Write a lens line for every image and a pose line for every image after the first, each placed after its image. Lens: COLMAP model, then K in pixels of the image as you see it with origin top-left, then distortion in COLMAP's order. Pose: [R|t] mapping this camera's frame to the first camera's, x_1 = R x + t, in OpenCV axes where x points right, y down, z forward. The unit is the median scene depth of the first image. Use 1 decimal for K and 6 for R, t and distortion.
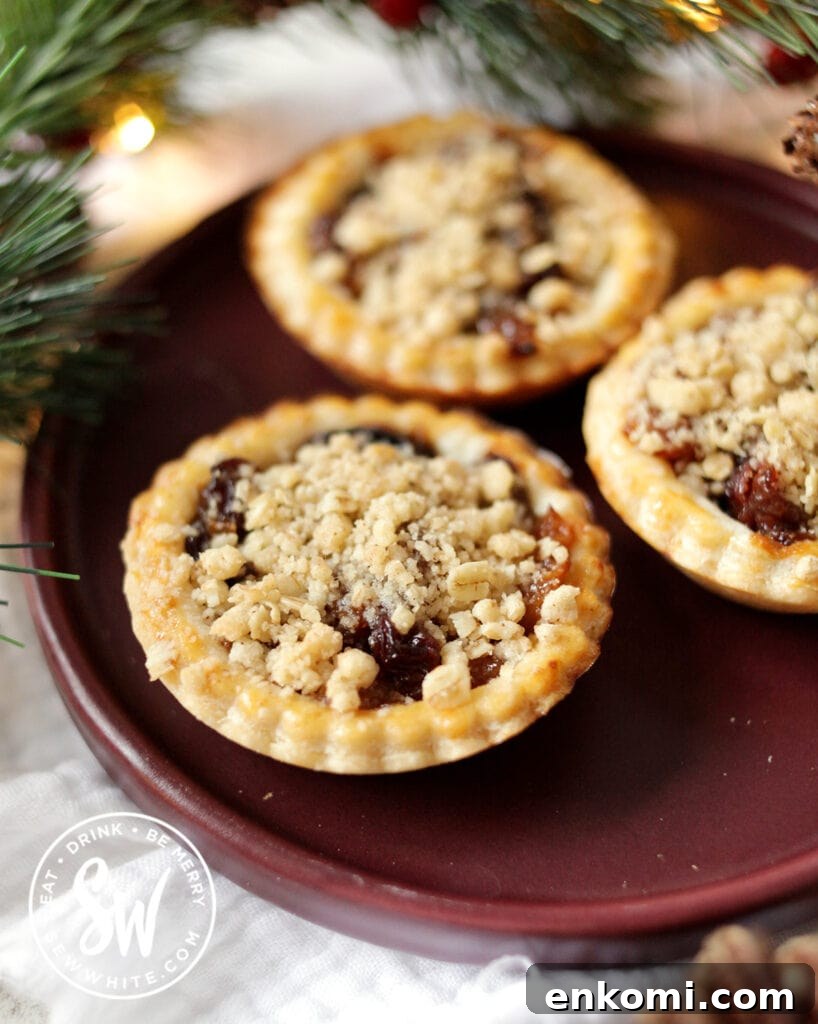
lens RADIAL K [[1461.5, 0, 405.1], [0, 1461.5, 518.6], [0, 0, 1]] dist [-0.111285, 0.000000]
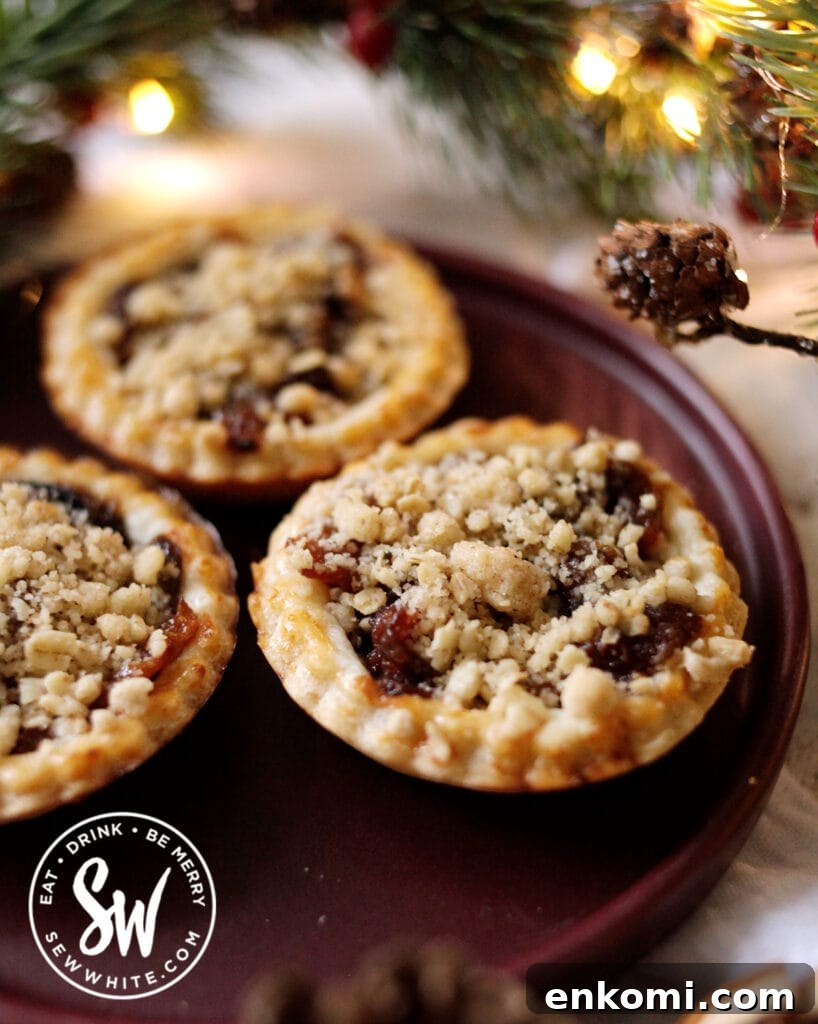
lens RADIAL K [[1461.5, 0, 403.5], [0, 1461.5, 559.7], [0, 0, 1]] dist [-0.111285, 0.000000]
pose [[0.962335, 0.221868, -0.157115, 0.377873], [-0.232490, 0.971177, -0.052576, -0.017432], [0.140922, 0.087123, 0.986180, 0.078353]]
